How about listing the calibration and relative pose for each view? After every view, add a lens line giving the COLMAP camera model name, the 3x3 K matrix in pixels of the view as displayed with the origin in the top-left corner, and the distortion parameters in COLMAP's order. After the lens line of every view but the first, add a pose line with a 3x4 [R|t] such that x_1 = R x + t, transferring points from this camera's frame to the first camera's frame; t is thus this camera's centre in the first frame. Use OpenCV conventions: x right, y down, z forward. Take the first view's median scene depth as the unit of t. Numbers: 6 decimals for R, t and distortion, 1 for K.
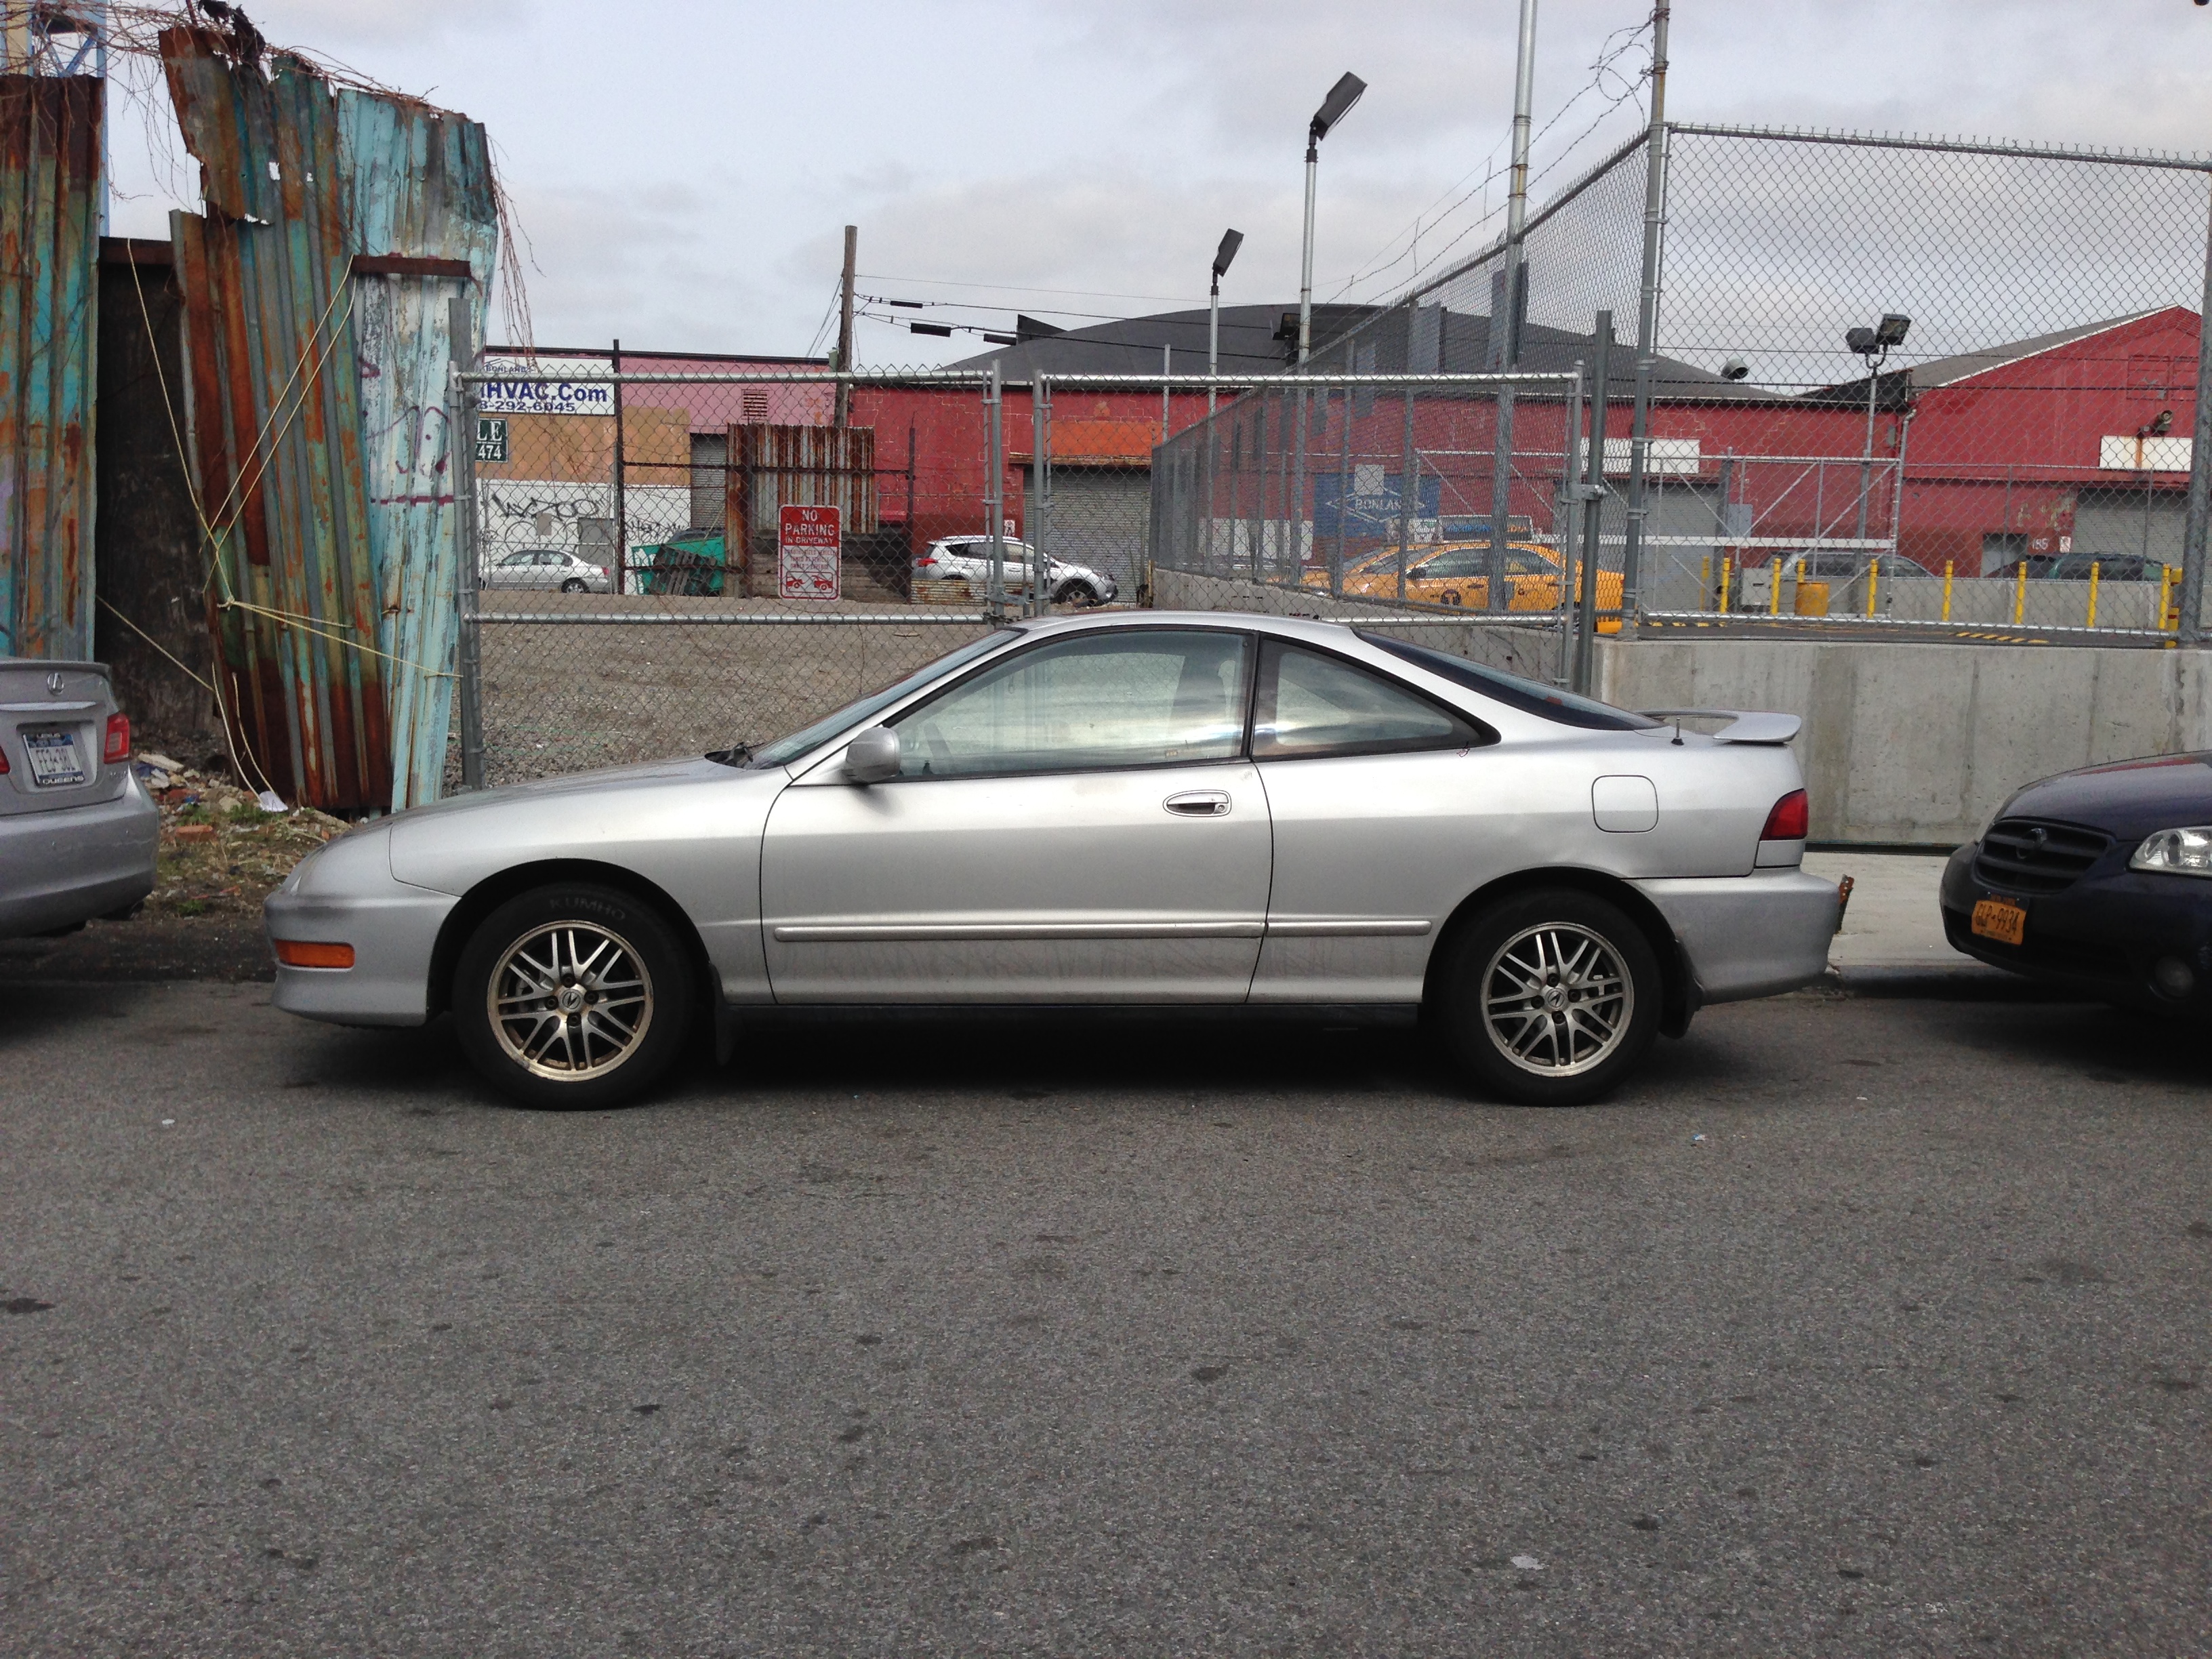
lens RADIAL K [[2106.5, 0, 1106.0], [0, 2106.5, 829.5], [0, 0, 1]] dist [-0.005763, -0.002933]
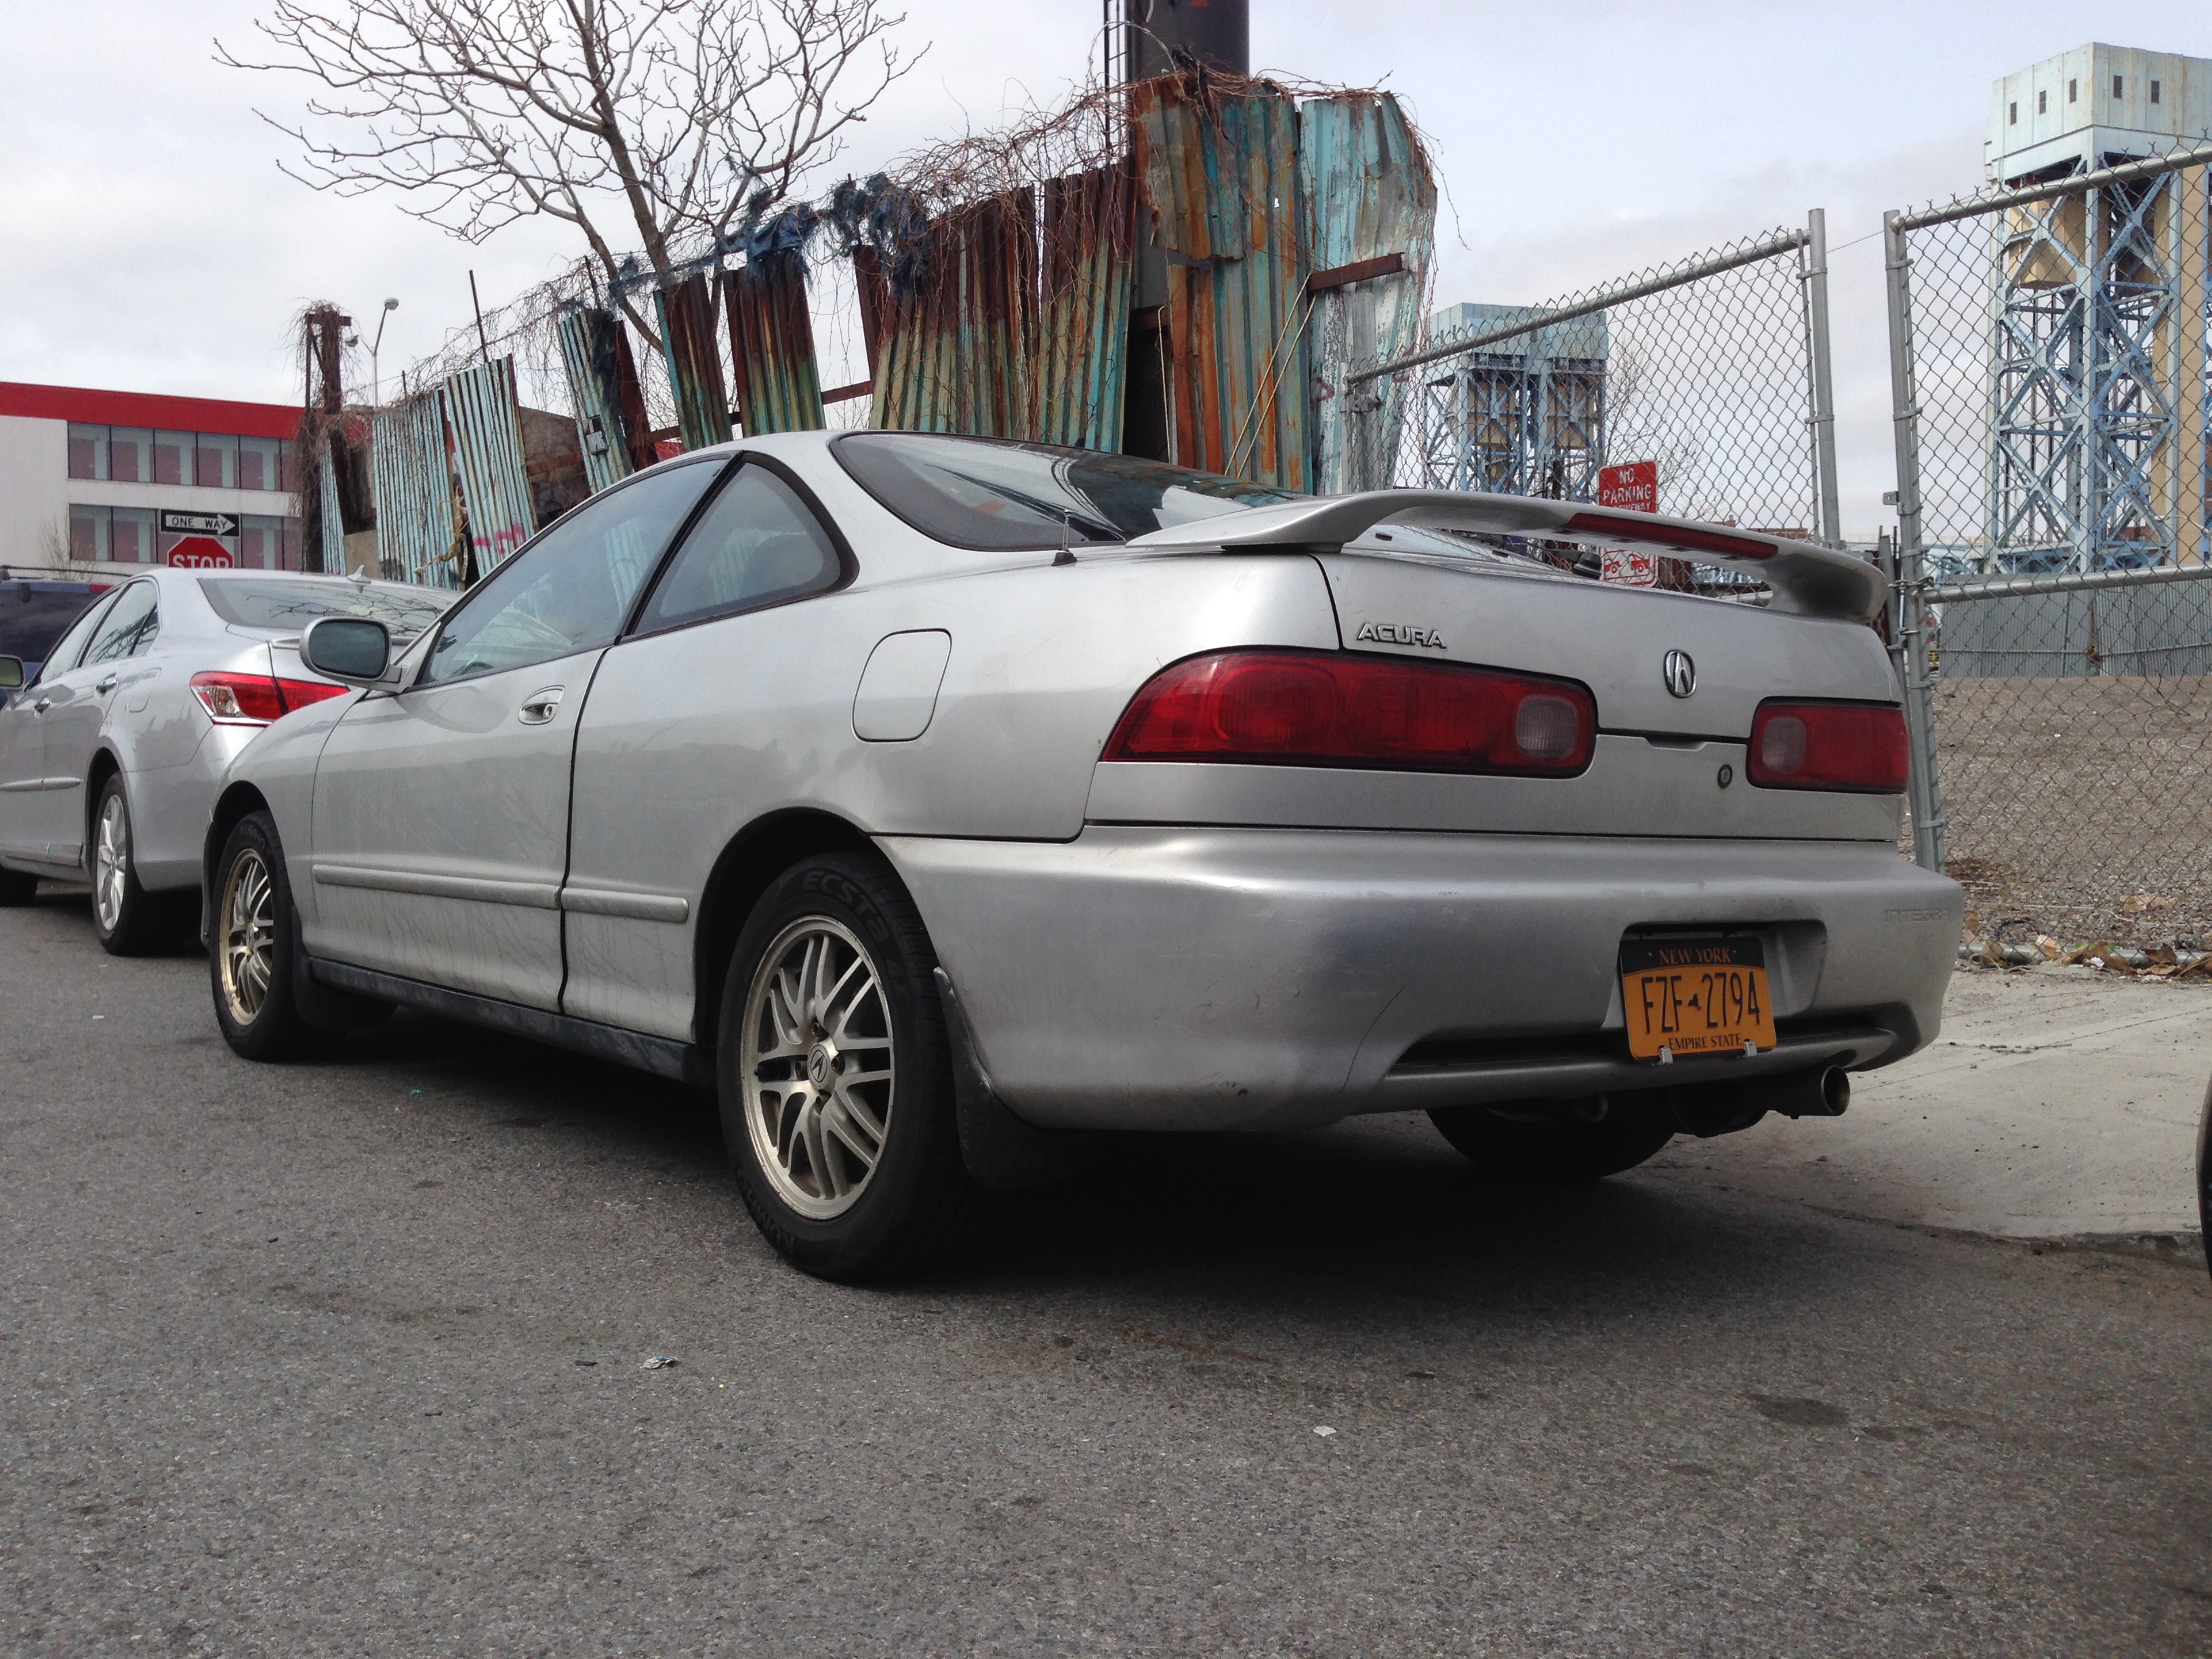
lens RADIAL K [[2106.5, 0, 1106.0], [0, 2106.5, 829.5], [0, 0, 1]] dist [-0.005763, -0.002933]
pose [[0.521668, 0.008125, -0.853110, 0.407152], [-0.082410, 0.995759, -0.040909, 0.022211], [0.849159, 0.091646, 0.520125, 0.458482]]
